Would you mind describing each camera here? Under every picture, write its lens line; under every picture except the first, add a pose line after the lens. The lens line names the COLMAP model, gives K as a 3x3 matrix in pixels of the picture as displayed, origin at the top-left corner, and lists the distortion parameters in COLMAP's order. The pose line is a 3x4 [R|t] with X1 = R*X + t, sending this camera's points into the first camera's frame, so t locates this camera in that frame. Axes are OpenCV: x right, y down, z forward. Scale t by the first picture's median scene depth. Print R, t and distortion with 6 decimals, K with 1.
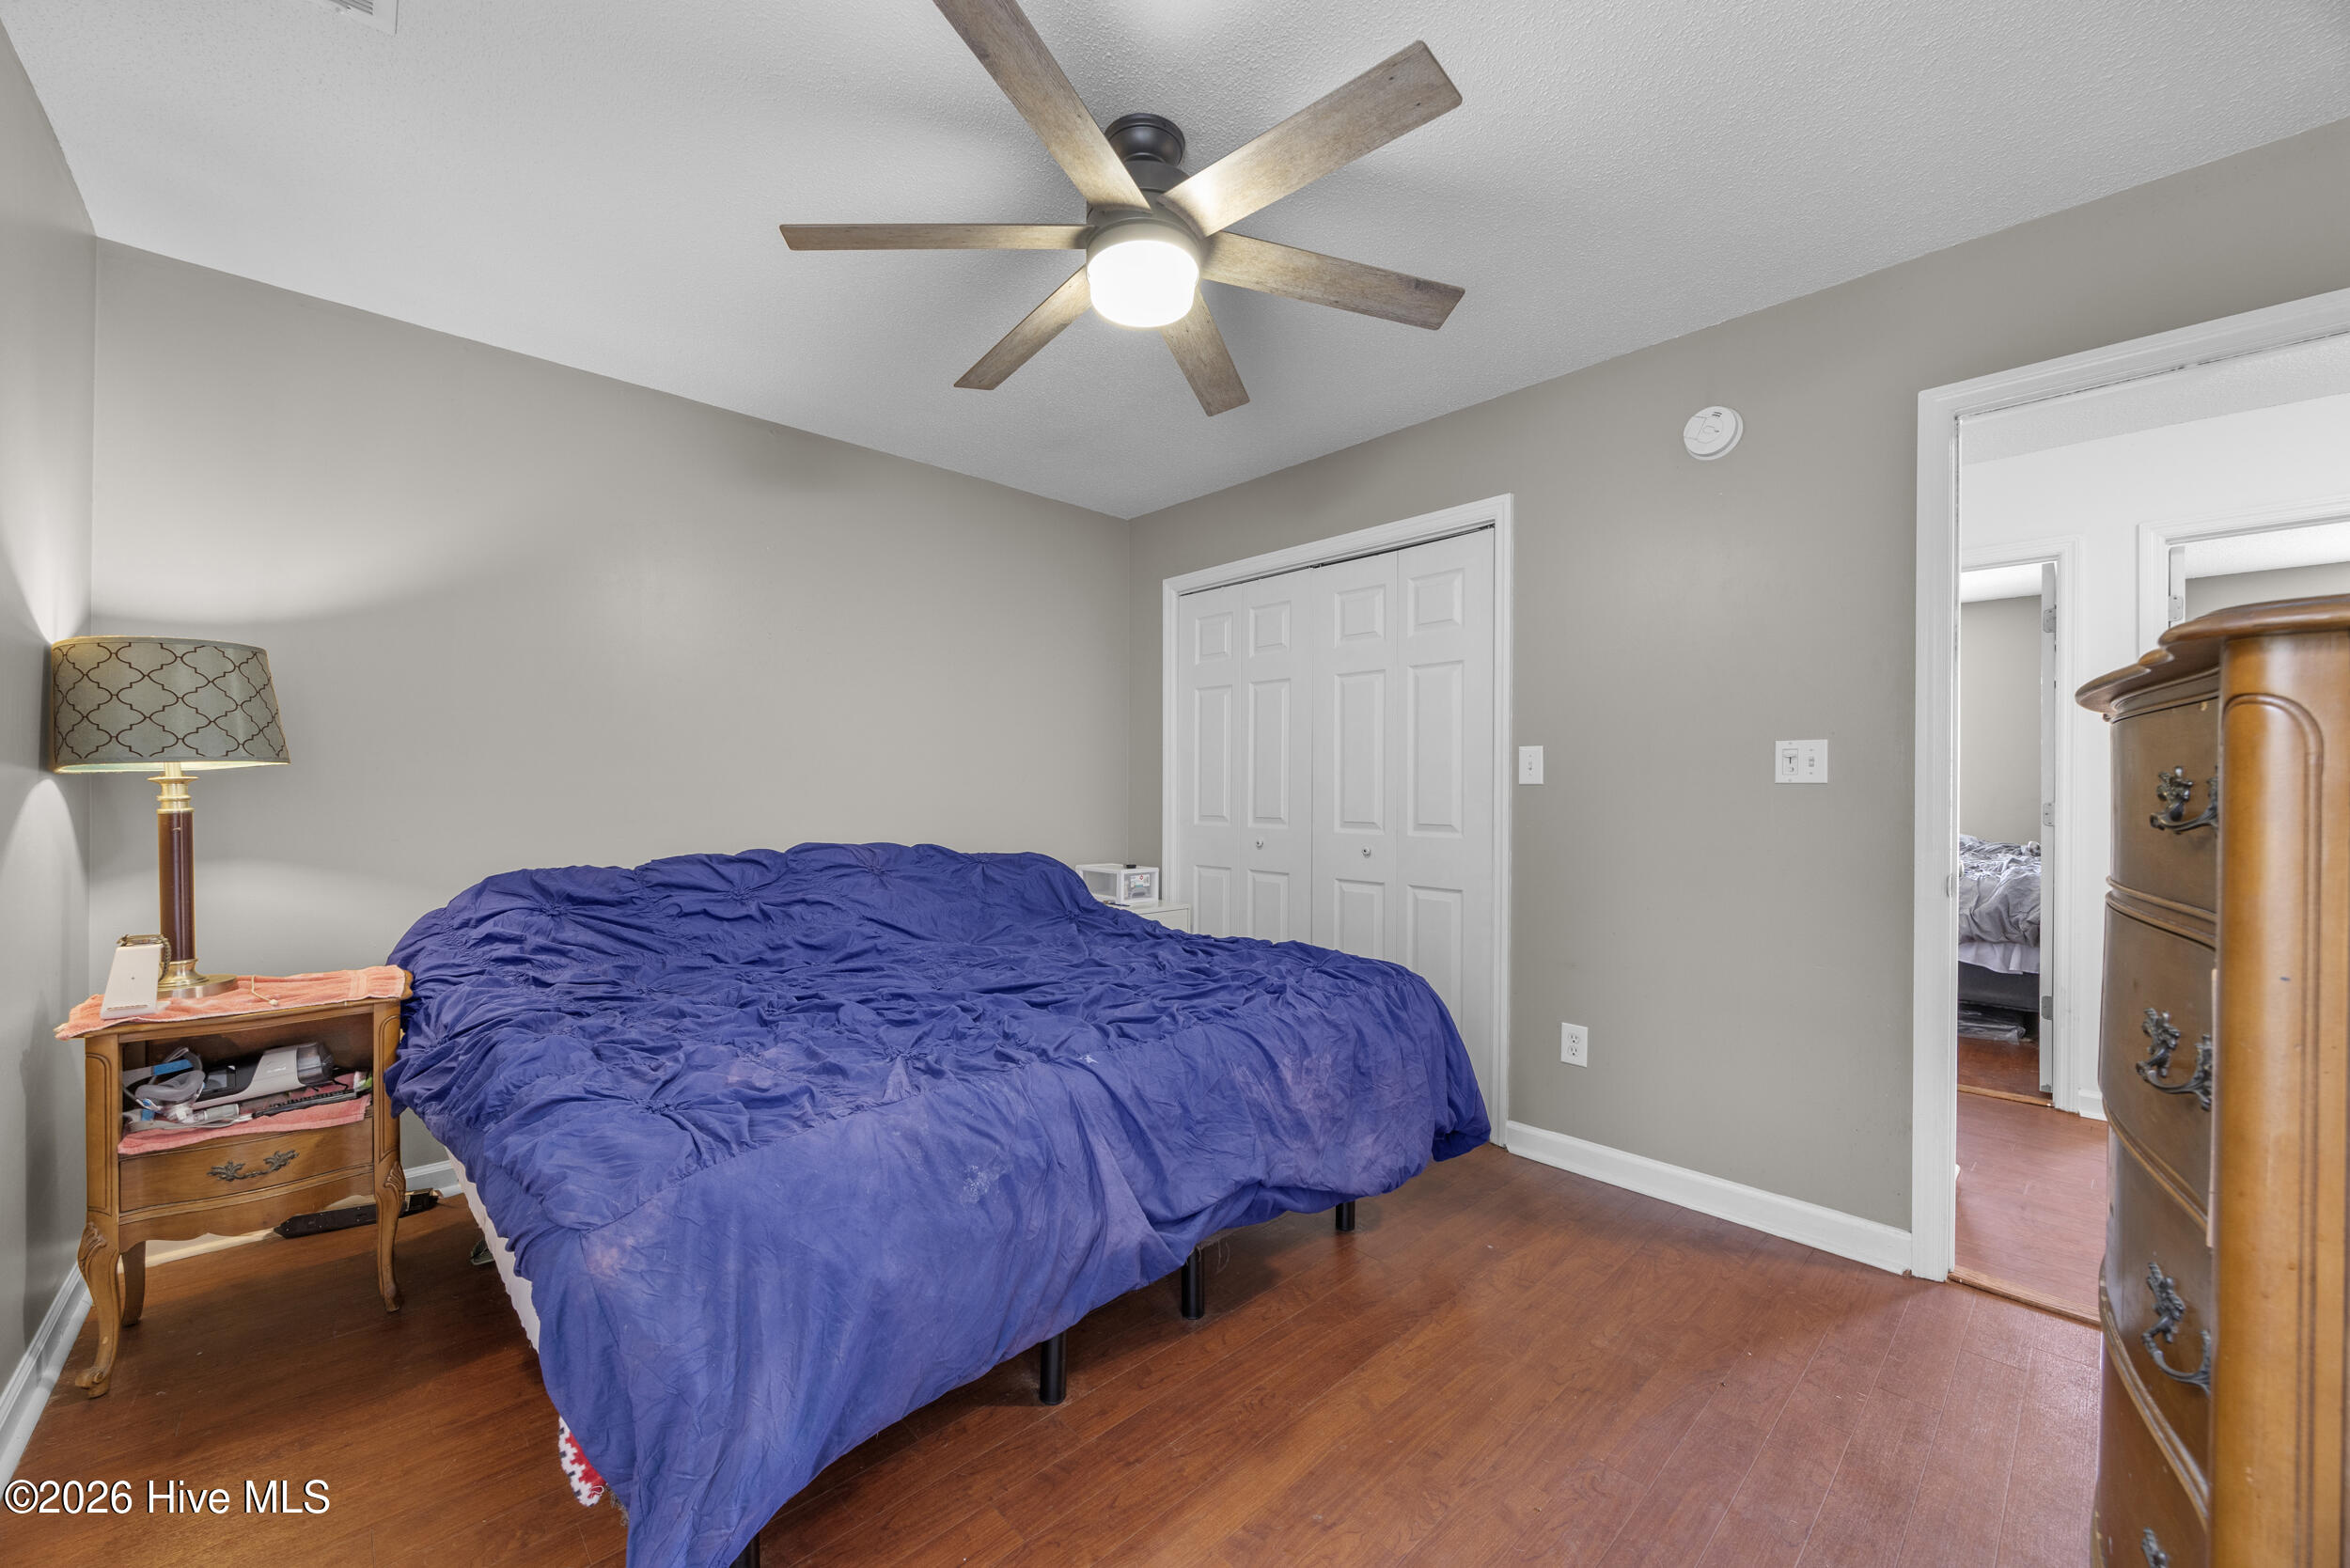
lens RADIAL K [[896.6, 0, 1170.3], [0, 896.6, 794.2], [0, 0, 1]] dist [0.000468, 0.000067]
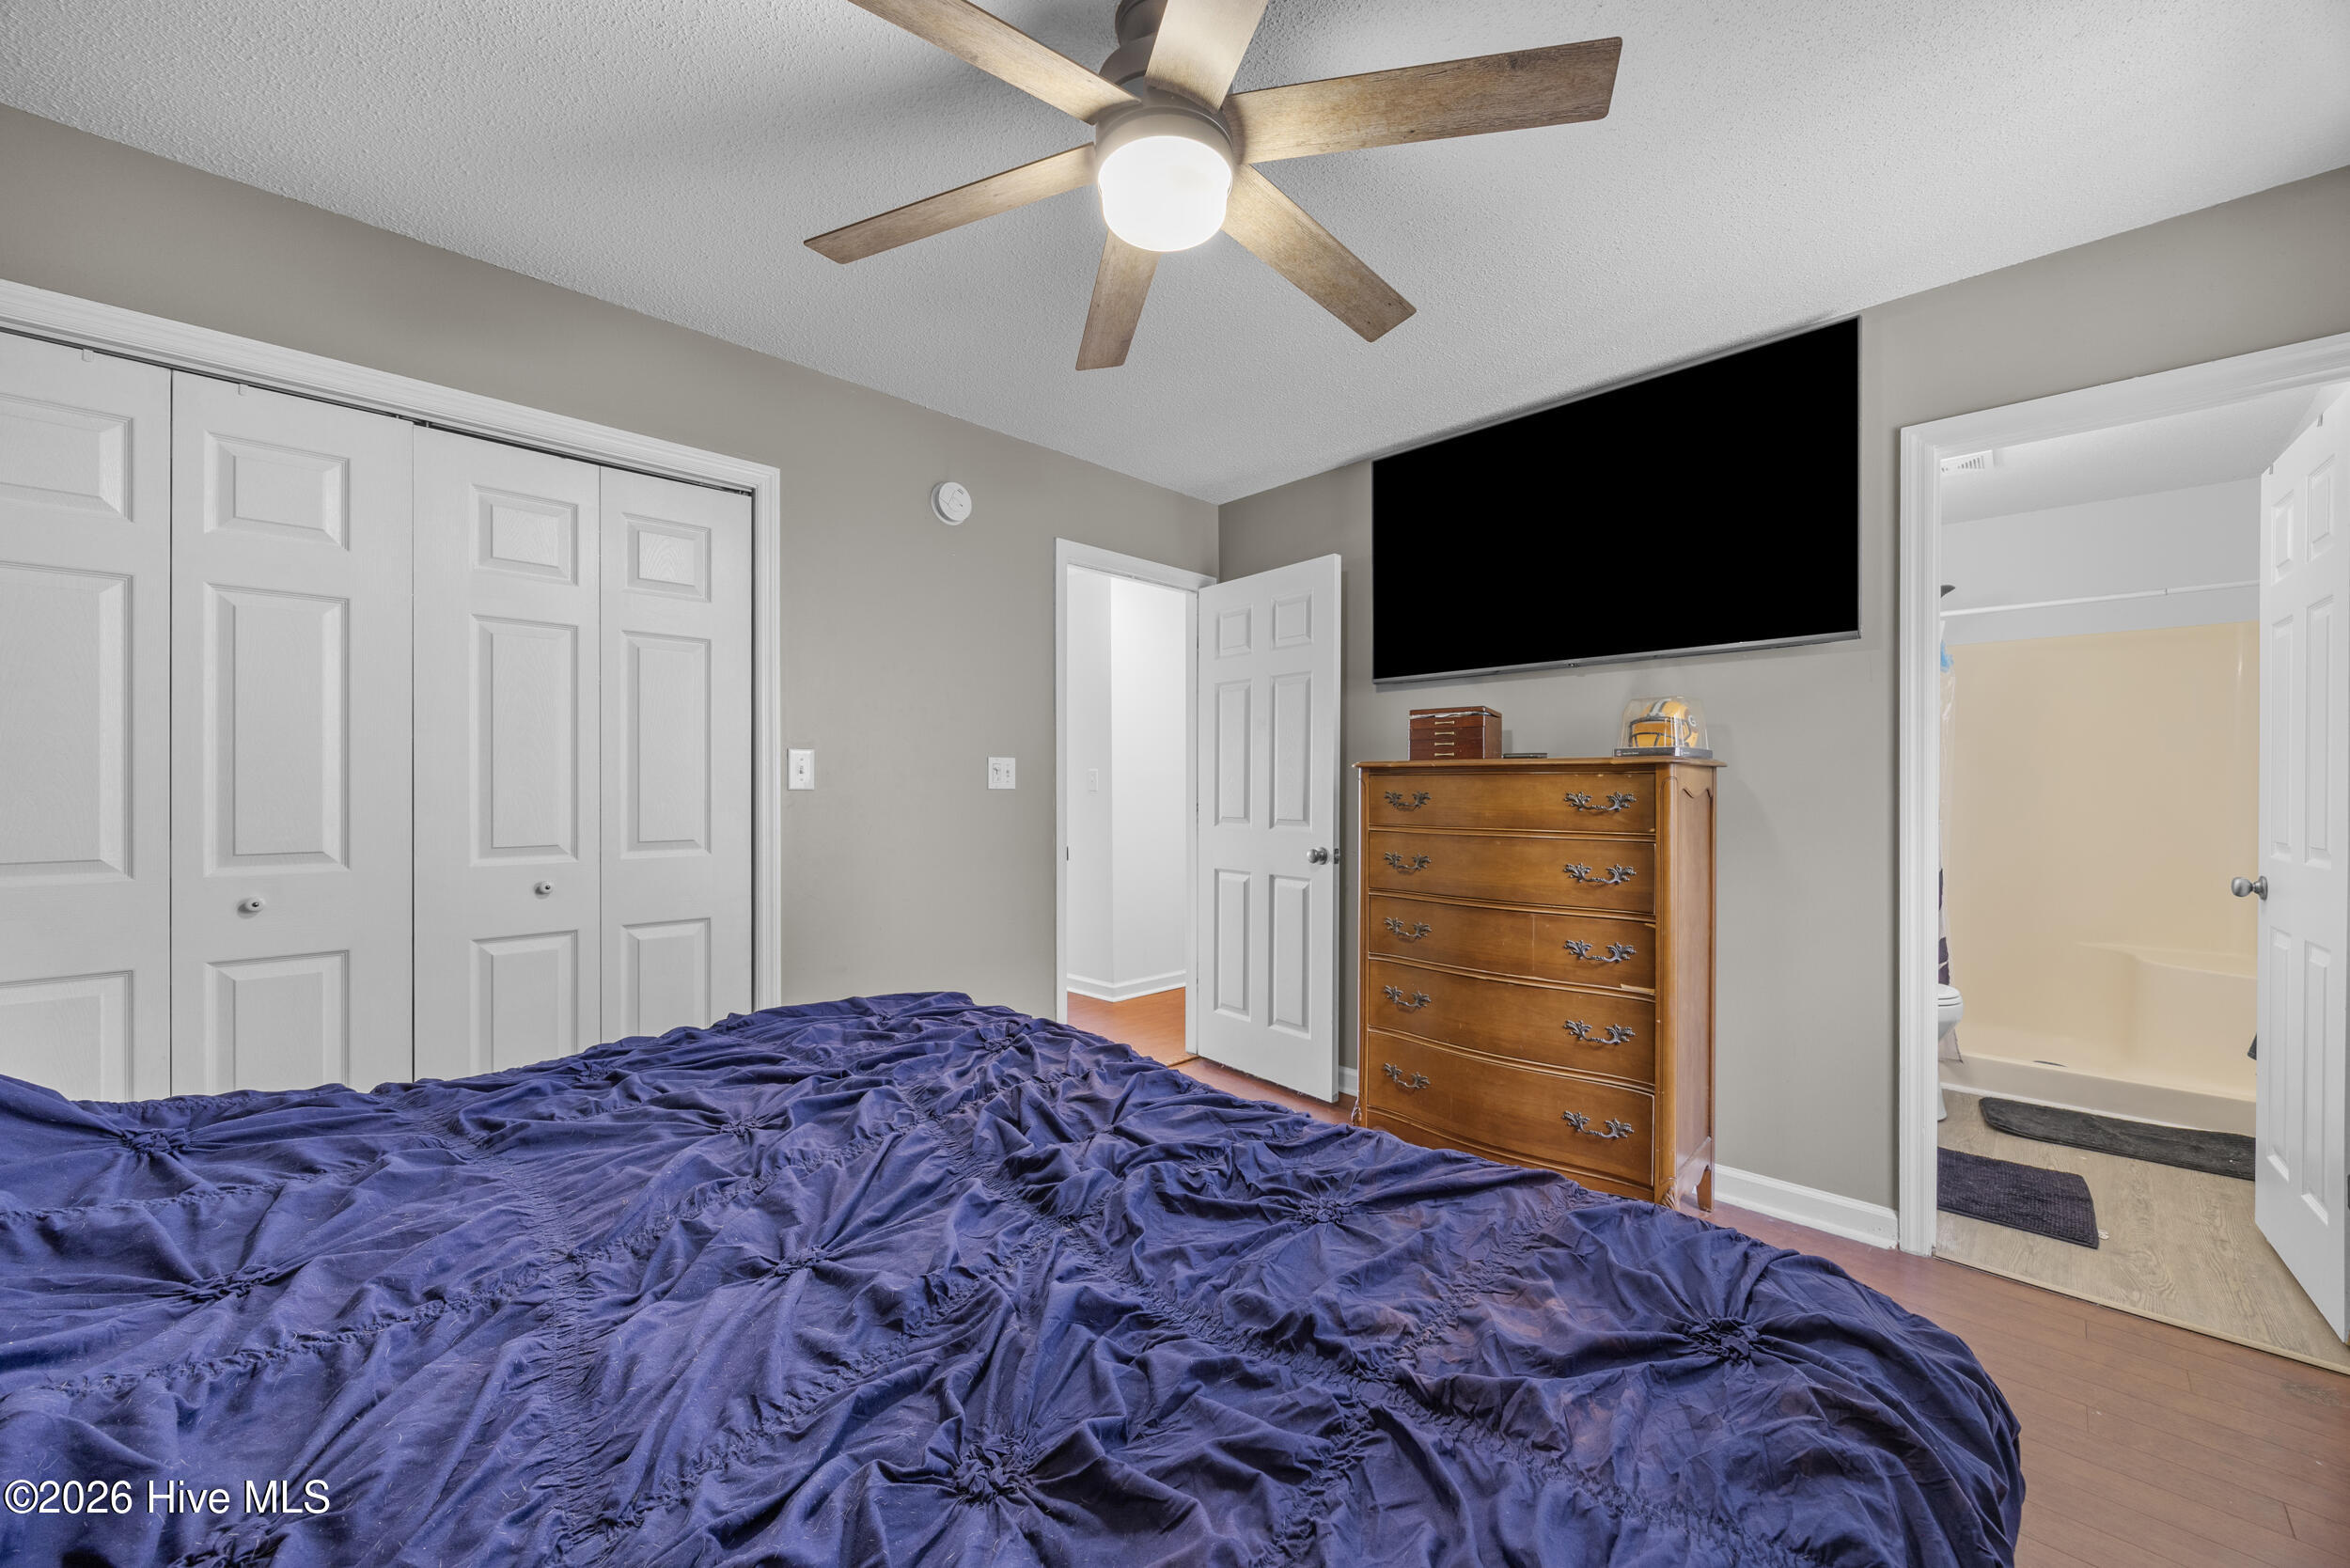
lens RADIAL K [[896.6, 0, 1170.3], [0, 896.6, 794.2], [0, 0, 1]] dist [0.000468, 0.000067]
pose [[-0.026151, -0.013935, 0.999561, -0.553292], [0.001535, 0.999901, 0.013980, -0.018361], [-0.999657, 0.001900, -0.026127, 0.635674]]
